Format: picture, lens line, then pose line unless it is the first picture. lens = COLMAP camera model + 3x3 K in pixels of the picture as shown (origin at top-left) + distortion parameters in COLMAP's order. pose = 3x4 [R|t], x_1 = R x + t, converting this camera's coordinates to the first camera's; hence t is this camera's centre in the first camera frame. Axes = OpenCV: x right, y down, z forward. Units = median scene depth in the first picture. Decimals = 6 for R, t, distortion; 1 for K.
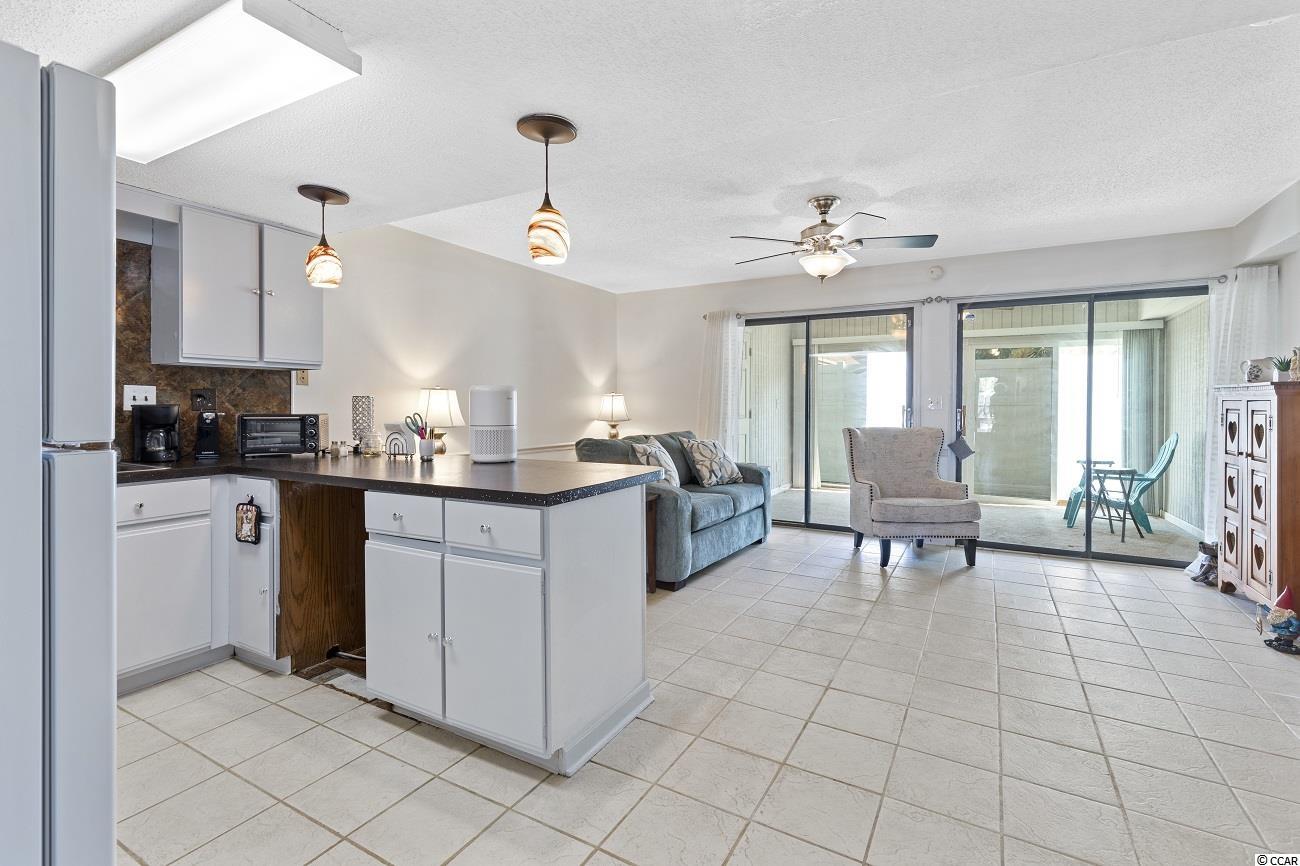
lens RADIAL K [[591.0, 0, 646.2], [0, 591.0, 408.6], [0, 0, 1]] dist [0.001864, -0.000697]
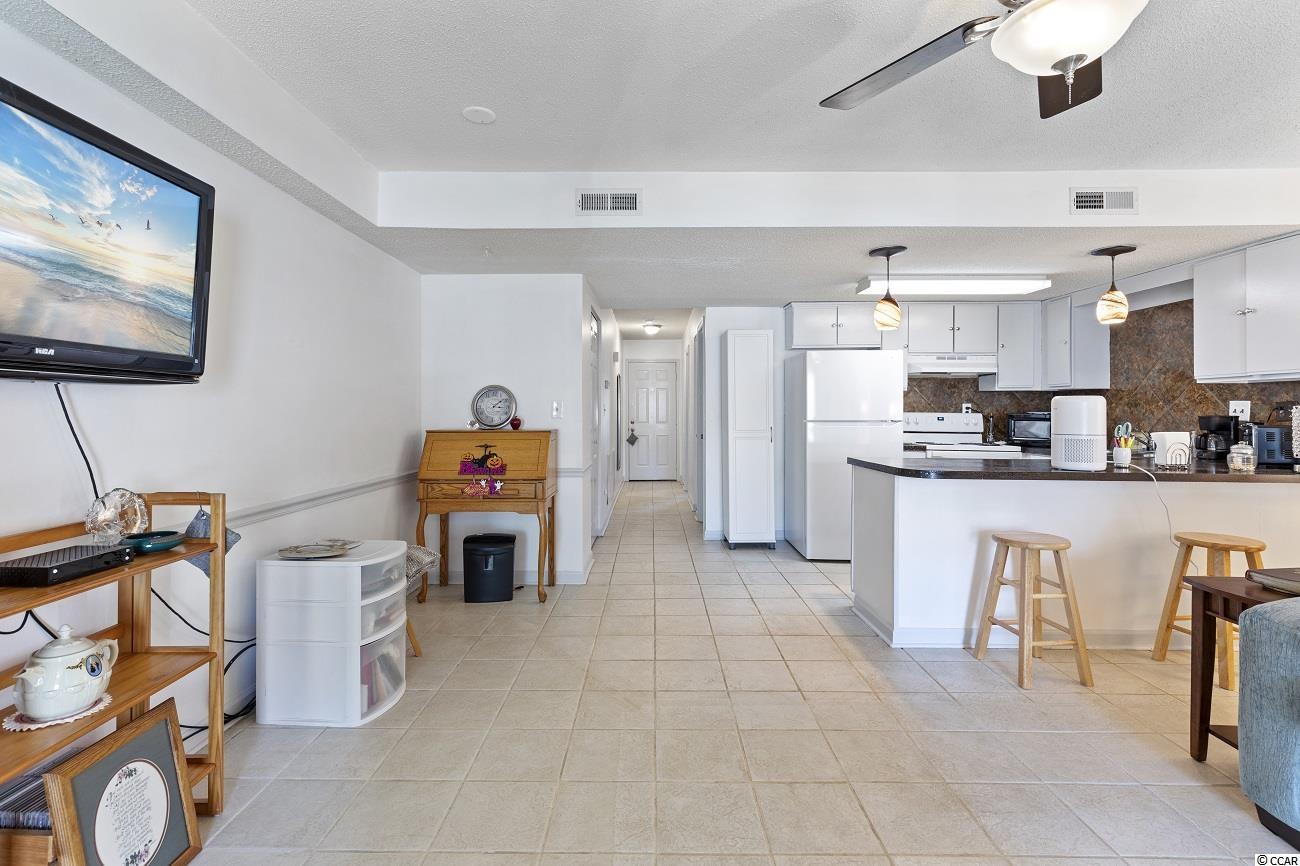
lens RADIAL K [[591.0, 0, 646.2], [0, 591.0, 408.6], [0, 0, 1]] dist [0.001864, -0.000697]
pose [[-0.870399, -0.008673, -0.492271, 0.737328], [-0.010303, 0.999947, 0.000600, -0.008171], [0.492239, 0.005594, -0.870442, 1.239801]]
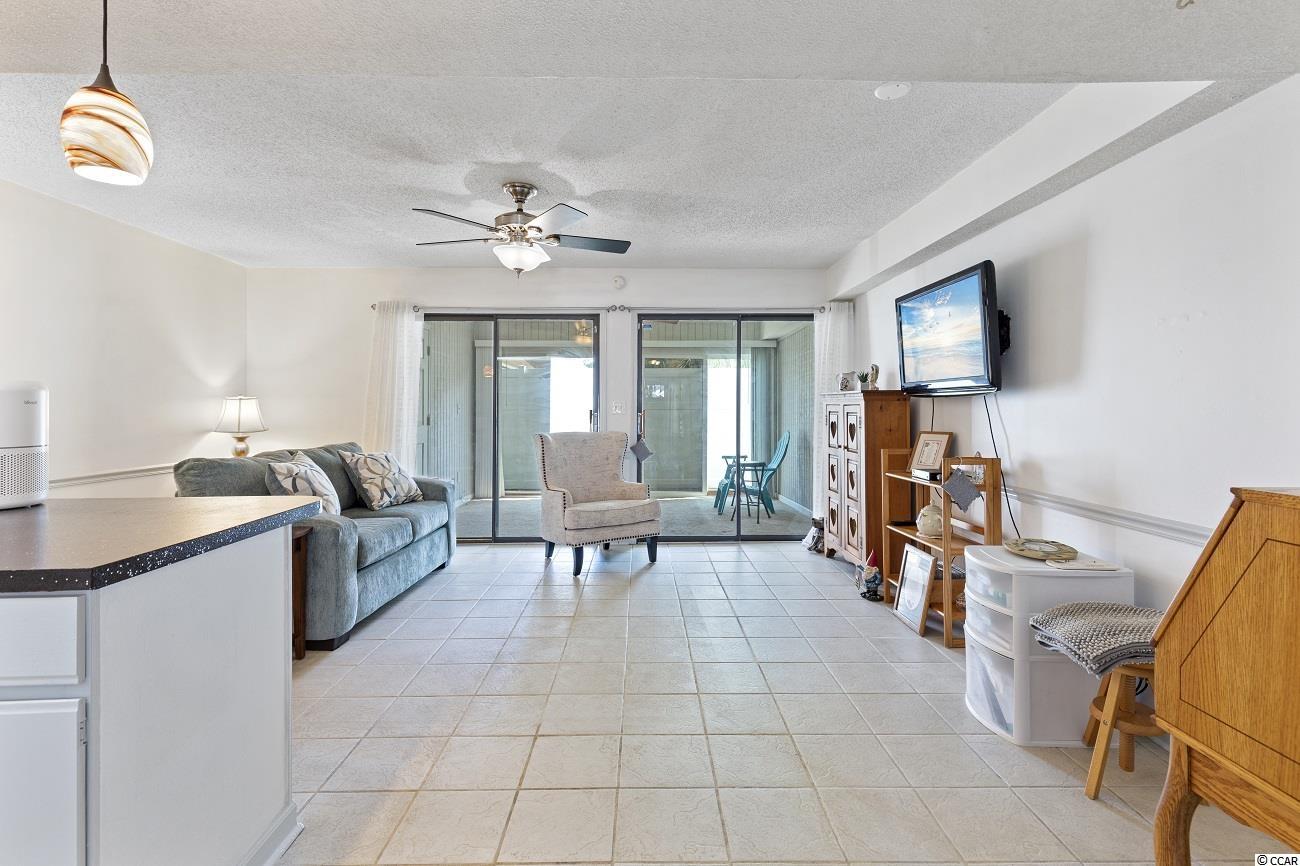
lens RADIAL K [[596.8, 0, 655.9], [0, 596.8, 398.1], [0, 0, 1]] dist [0.003747, -0.000804]
pose [[0.852999, 0.005138, 0.521887, -0.002494], [0.008099, 0.999701, -0.023078, -0.001635], [-0.521850, 0.023912, 0.852702, 0.105746]]
